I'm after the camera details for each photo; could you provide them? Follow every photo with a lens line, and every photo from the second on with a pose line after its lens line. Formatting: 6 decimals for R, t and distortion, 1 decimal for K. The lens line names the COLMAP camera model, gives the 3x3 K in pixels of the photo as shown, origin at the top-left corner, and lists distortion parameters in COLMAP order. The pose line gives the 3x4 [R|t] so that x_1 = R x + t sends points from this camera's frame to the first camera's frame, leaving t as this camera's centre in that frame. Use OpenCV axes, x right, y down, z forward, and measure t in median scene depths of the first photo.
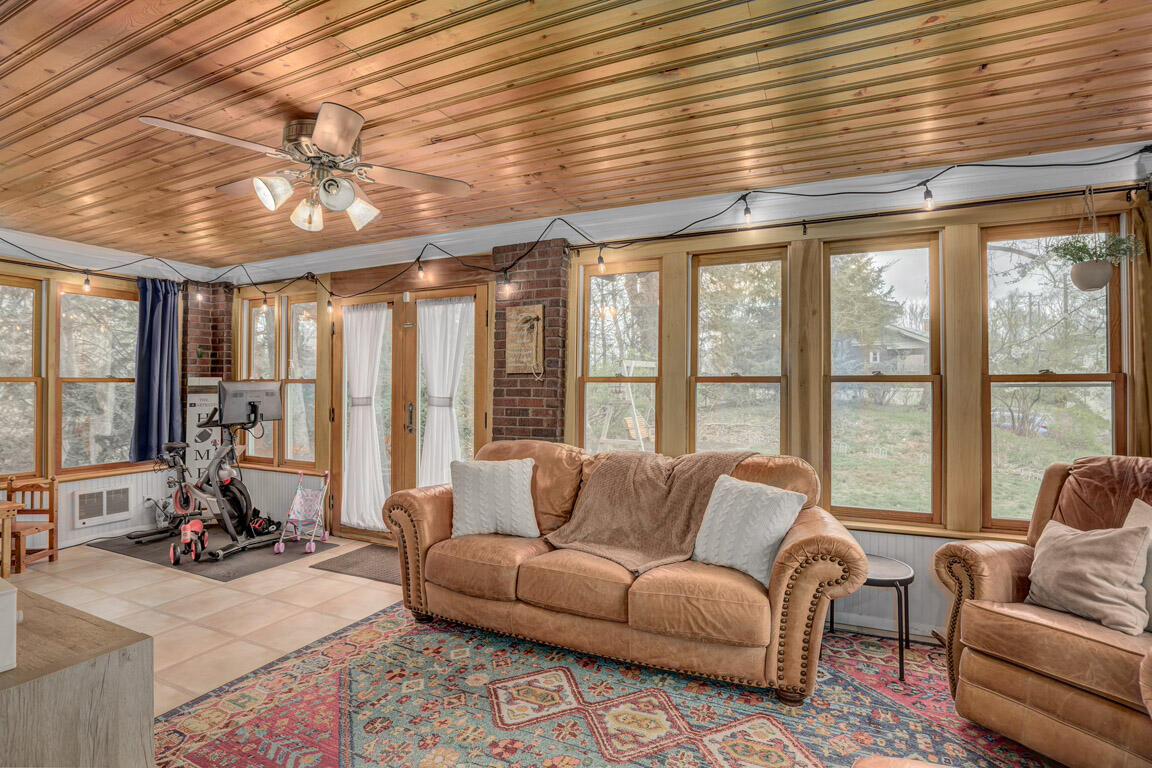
lens RADIAL K [[531.3, 0, 571.3], [0, 531.3, 380.0], [0, 0, 1]] dist [-0.001803, -0.000200]
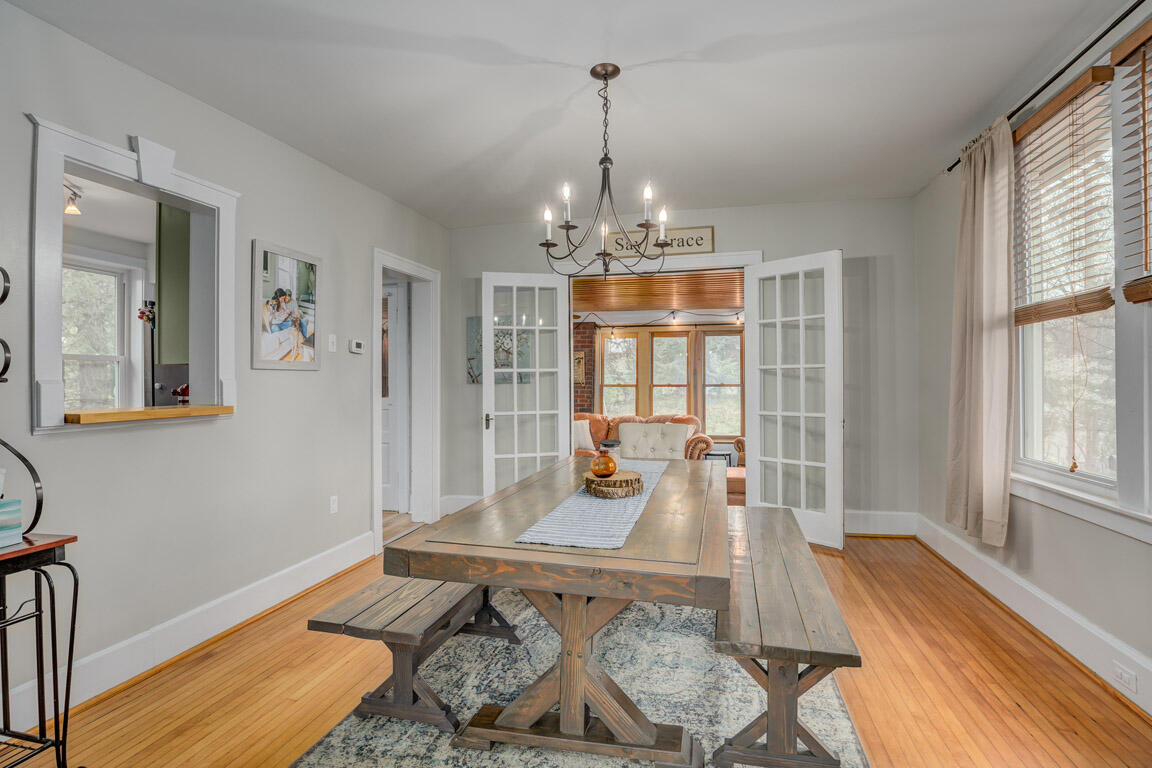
lens RADIAL K [[531.3, 0, 581.0], [0, 531.3, 382.9], [0, 0, 1]] dist [-0.001803, -0.000200]
pose [[0.978791, -0.008111, 0.204702, -0.572223], [0.004636, 0.999837, 0.017449, -0.055970], [-0.204811, -0.016130, 0.978669, -1.272651]]
